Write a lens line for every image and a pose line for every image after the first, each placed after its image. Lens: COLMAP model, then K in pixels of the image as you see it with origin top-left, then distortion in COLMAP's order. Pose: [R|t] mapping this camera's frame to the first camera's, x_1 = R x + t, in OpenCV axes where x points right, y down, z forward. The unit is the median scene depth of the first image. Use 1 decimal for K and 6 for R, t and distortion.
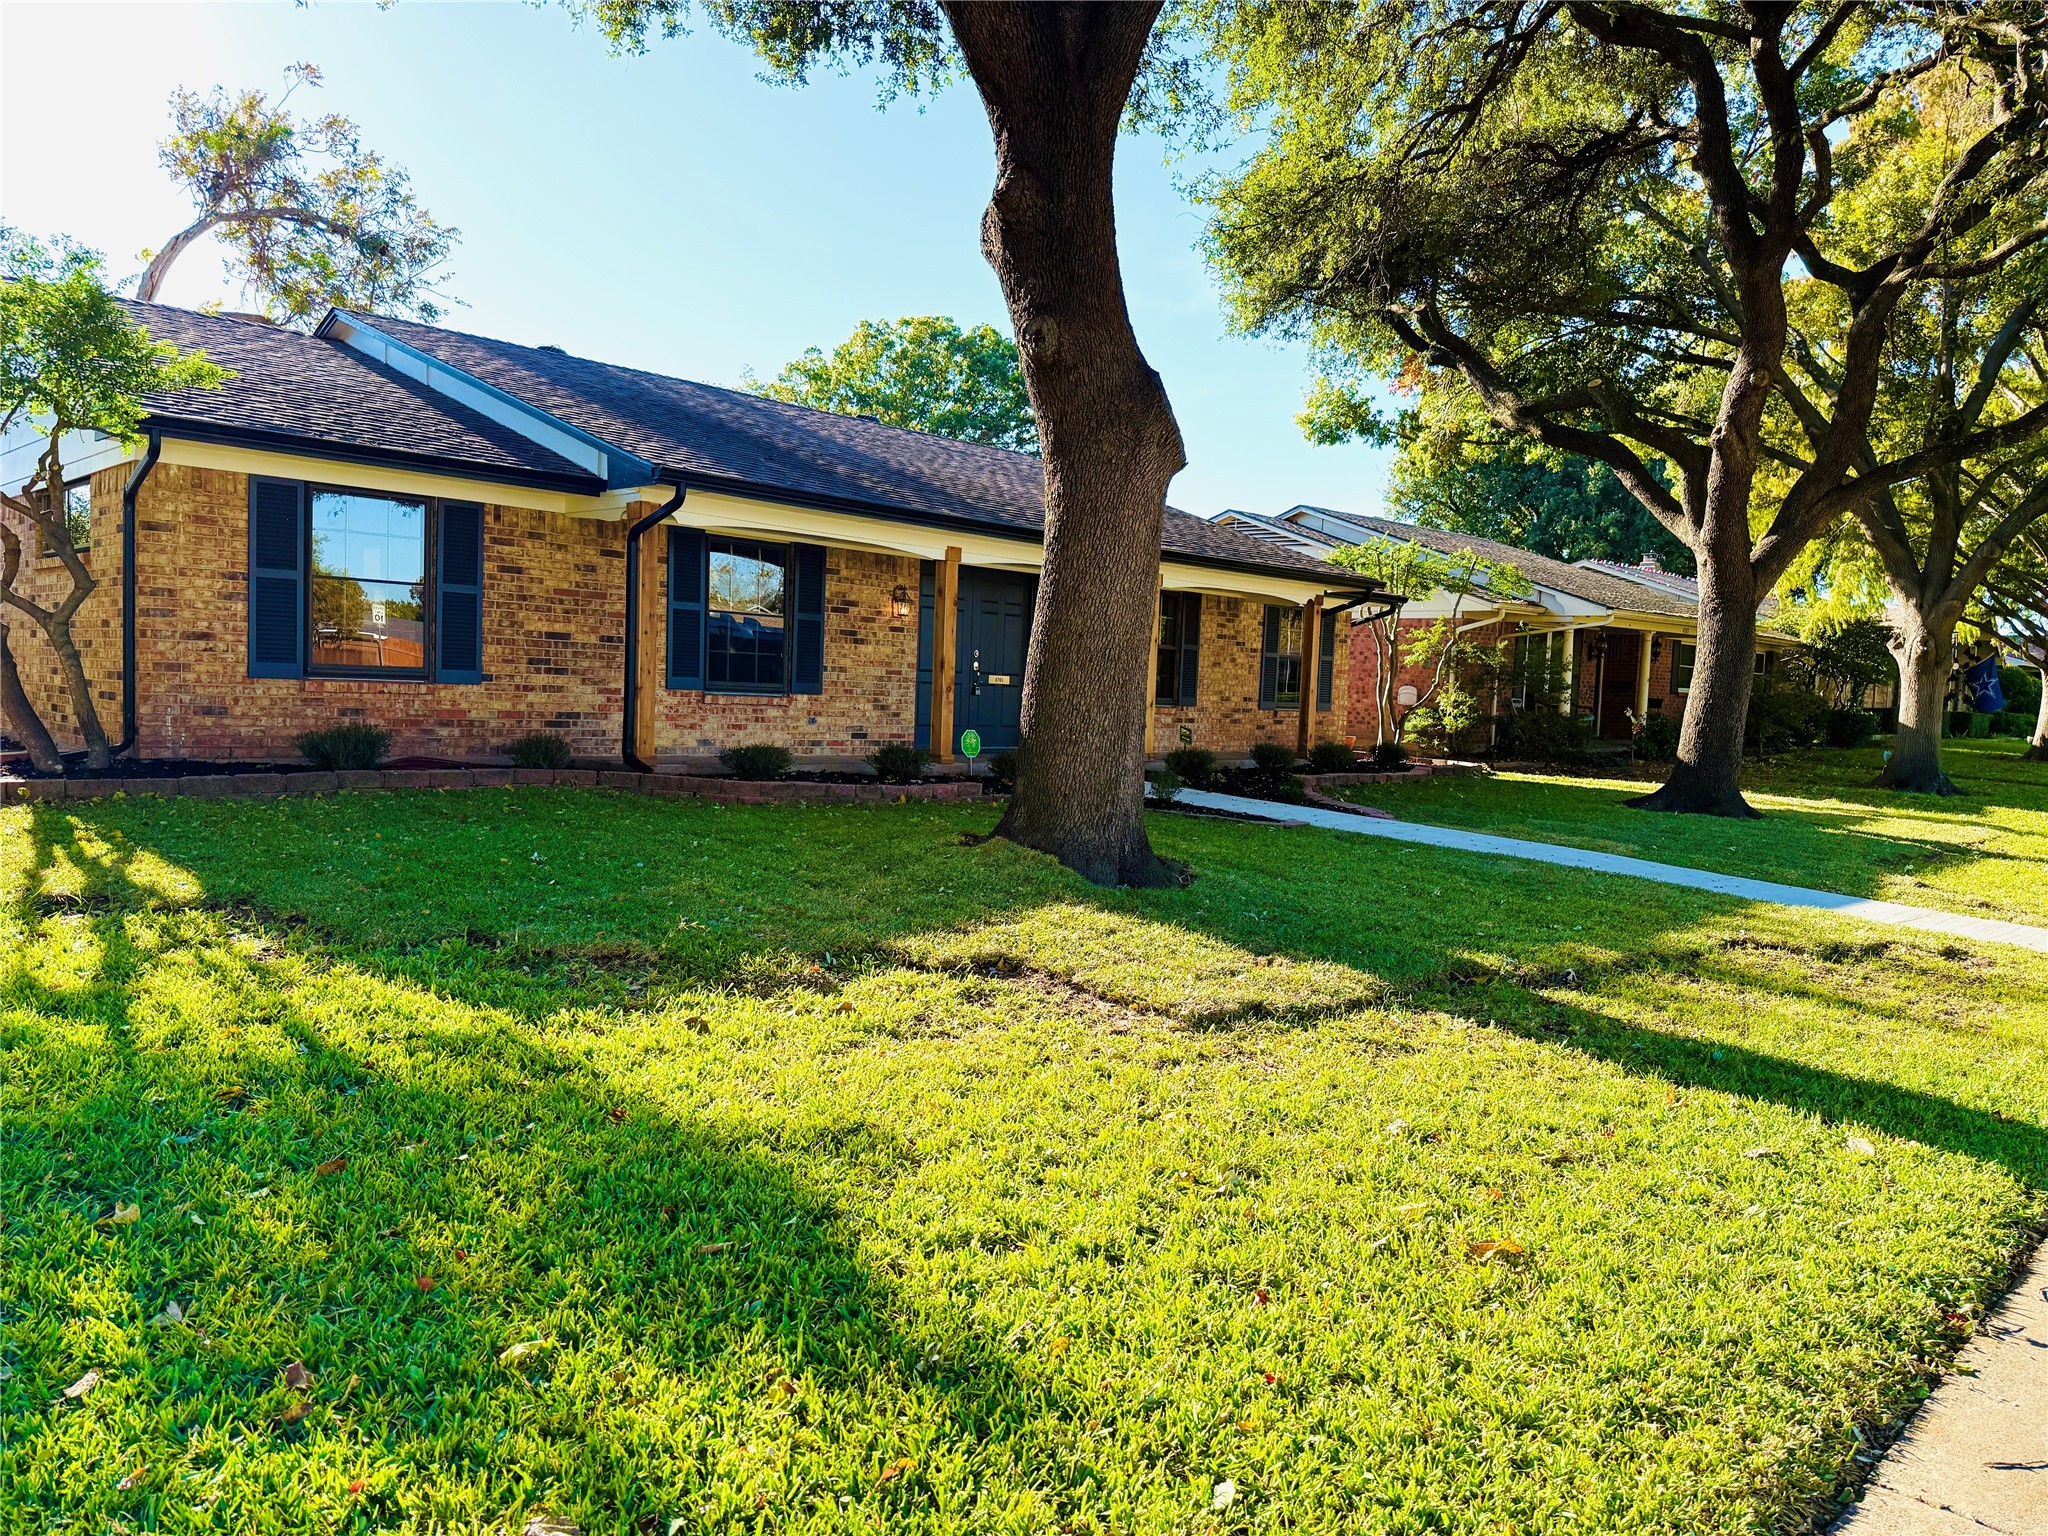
lens RADIAL K [[1450.3, 0, 1023.5], [0, 1450.3, 771.5], [0, 0, 1]] dist [0.092592, -0.003922]
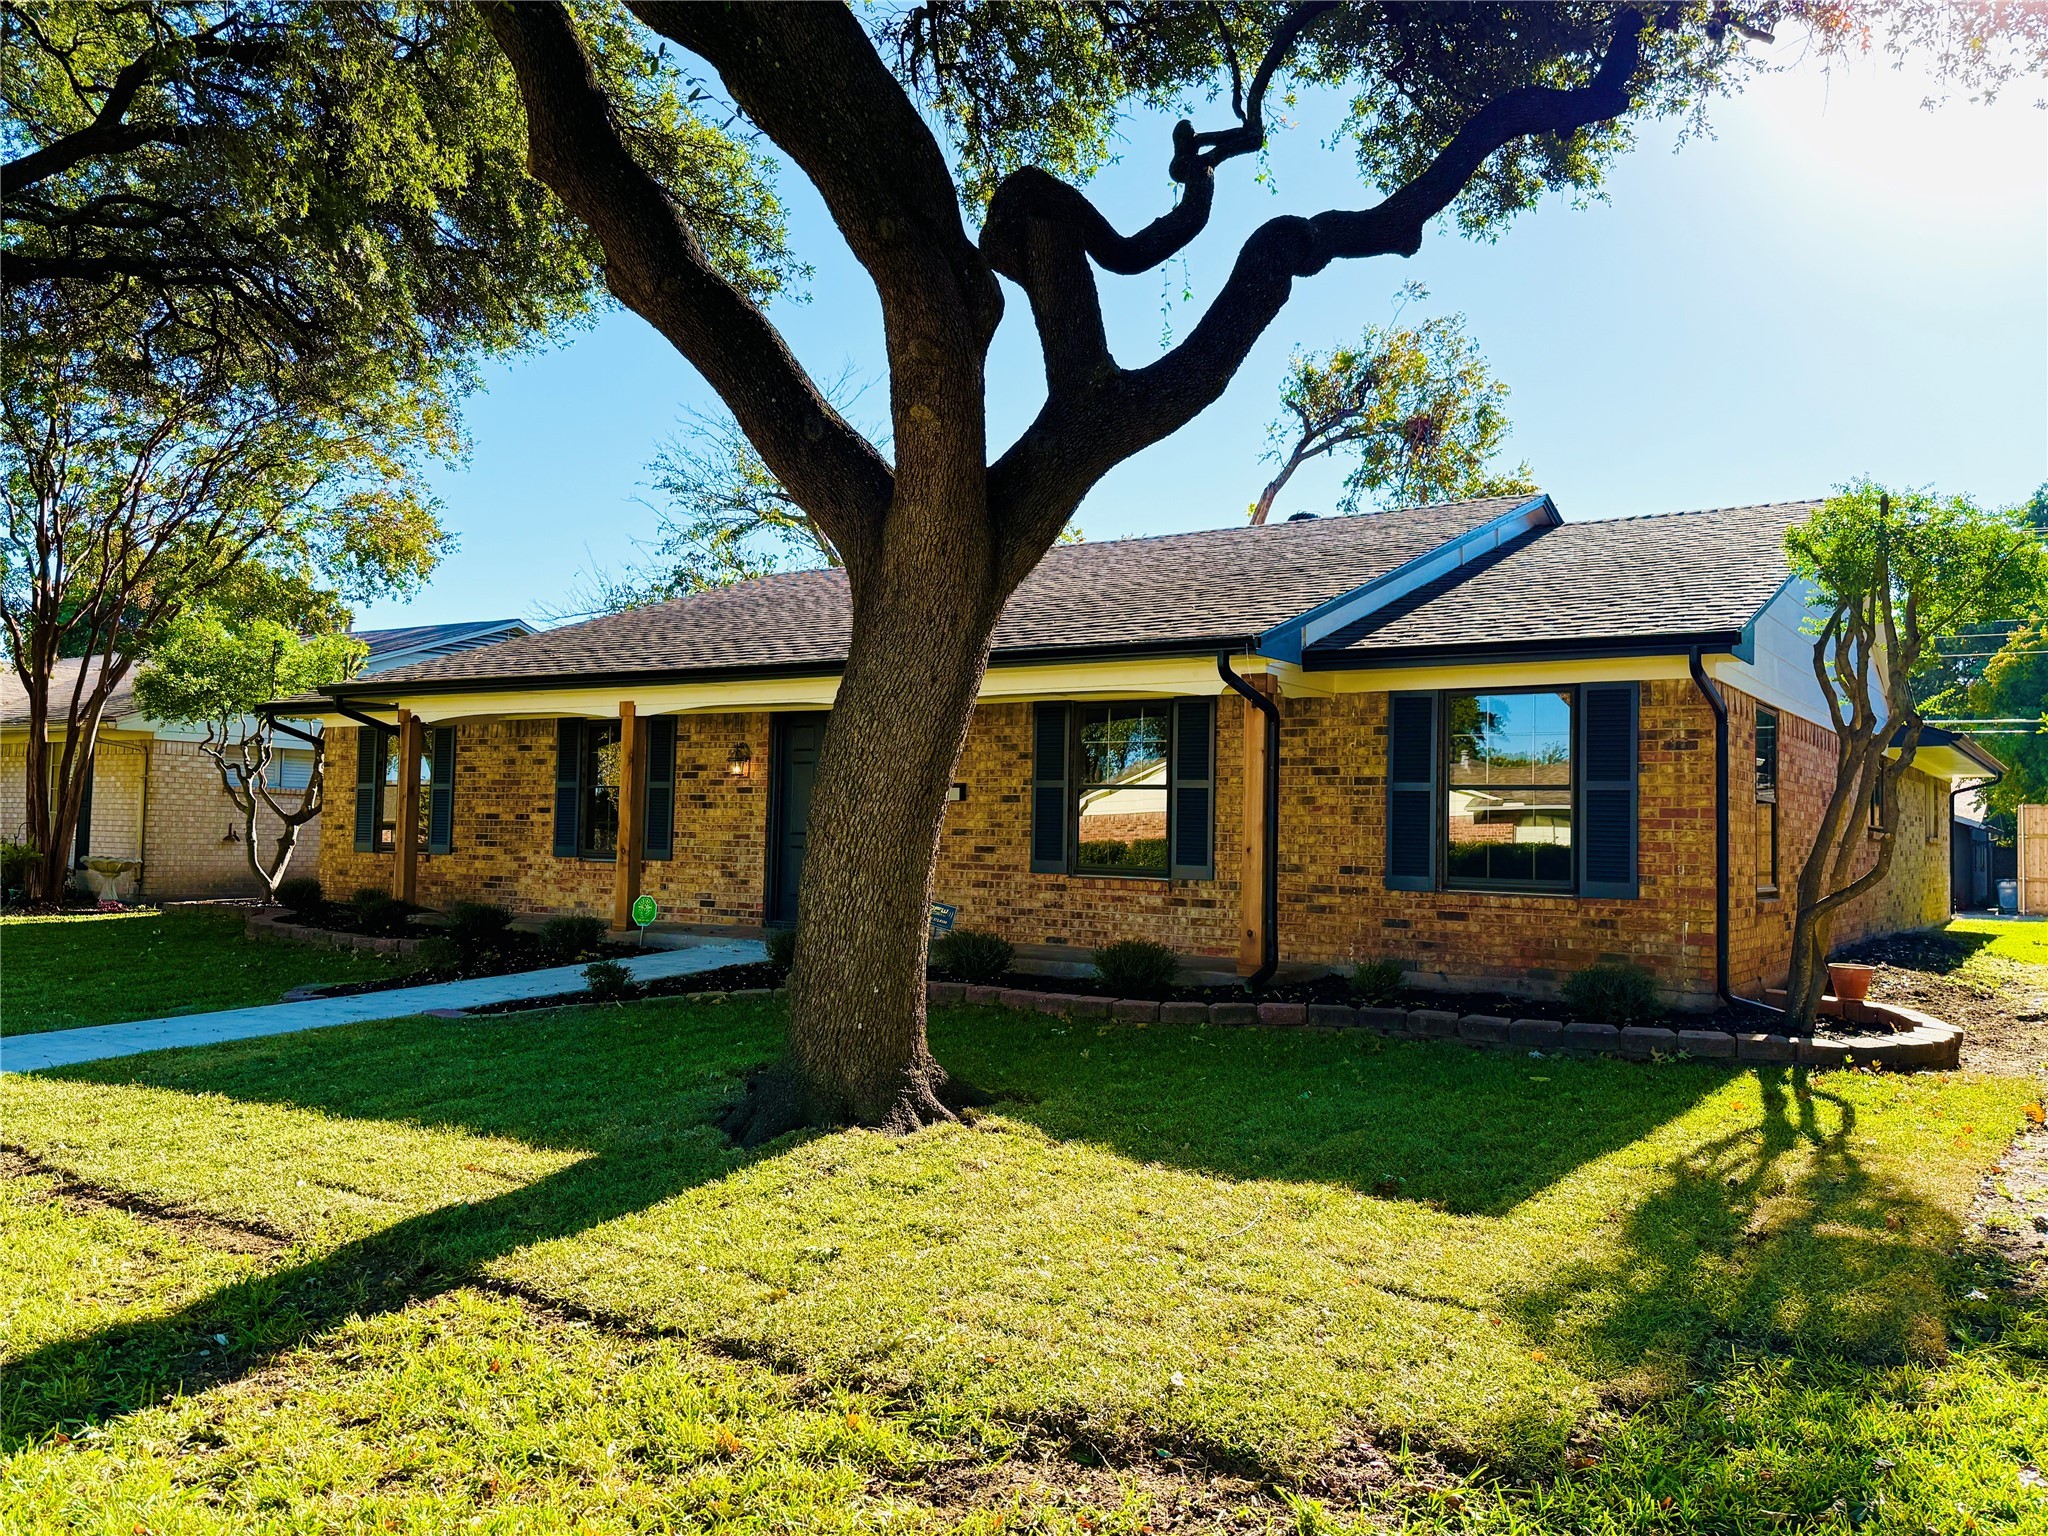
lens RADIAL K [[1615.2, 0, 1022.4], [0, 1615.2, 754.6], [0, 0, 1]] dist [0.079602, -0.000135]
pose [[0.163710, -0.093864, -0.982033, 0.994386], [-0.074855, 0.991411, -0.107239, -0.023641], [0.983664, 0.091066, 0.155278, 1.048232]]
